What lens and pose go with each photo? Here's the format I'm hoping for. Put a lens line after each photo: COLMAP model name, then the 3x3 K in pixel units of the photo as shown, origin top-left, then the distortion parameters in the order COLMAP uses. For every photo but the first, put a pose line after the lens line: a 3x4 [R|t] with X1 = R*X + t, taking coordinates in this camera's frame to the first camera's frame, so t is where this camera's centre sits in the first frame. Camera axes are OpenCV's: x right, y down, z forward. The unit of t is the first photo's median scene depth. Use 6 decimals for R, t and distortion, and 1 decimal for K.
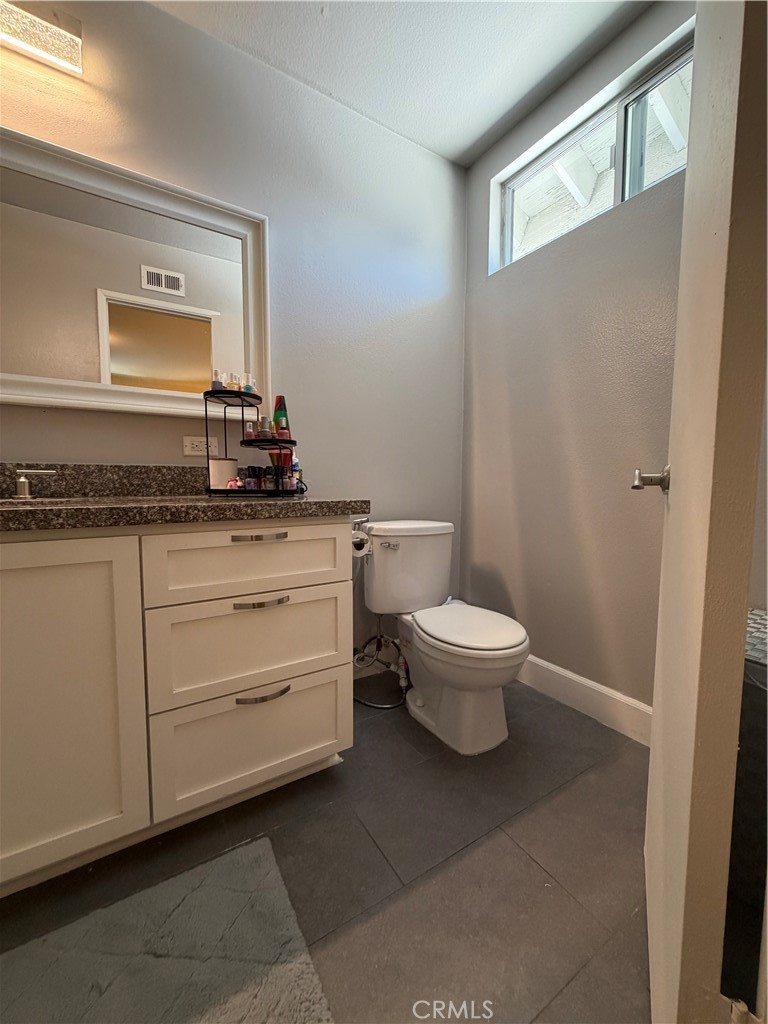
lens RADIAL K [[408.6, 0, 385.0], [0, 408.6, 514.7], [0, 0, 1]] dist [0.000360, 0.000361]
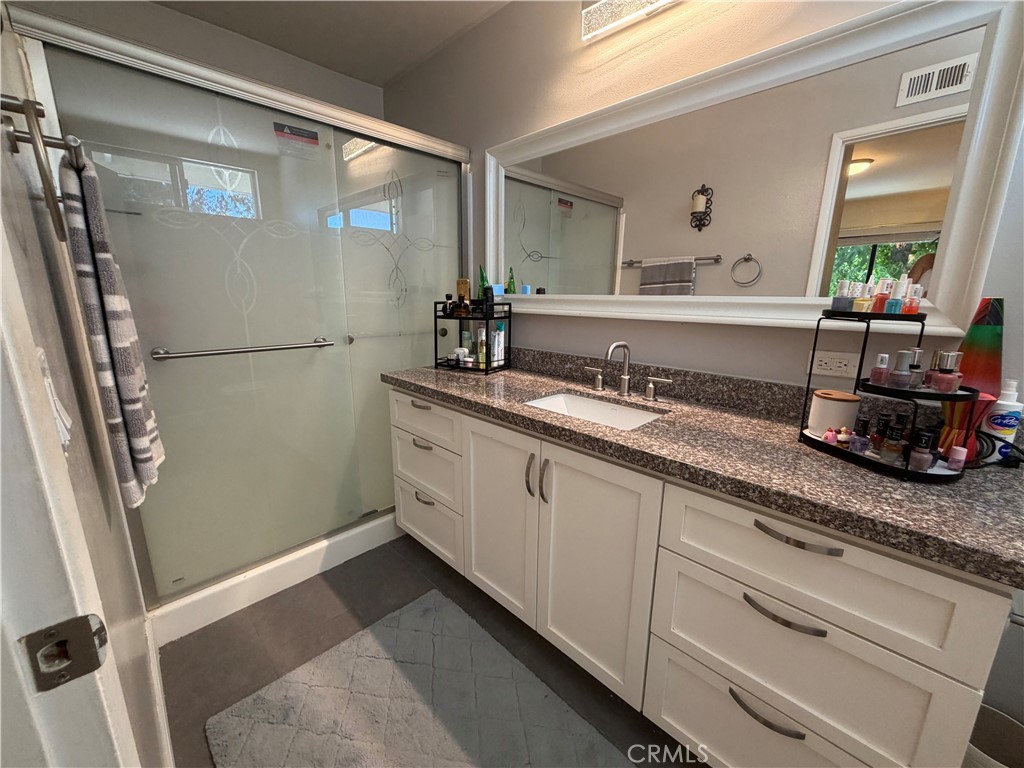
lens RADIAL K [[408.6, 0, 509.5], [0, 408.6, 384.1], [0, 0, 1]] dist [0.000360, 0.000361]
pose [[0.208216, 0.213485, -0.954500, 0.210433], [-0.080122, 0.976332, 0.200889, -0.286529], [0.974796, 0.034649, 0.220393, 0.276635]]
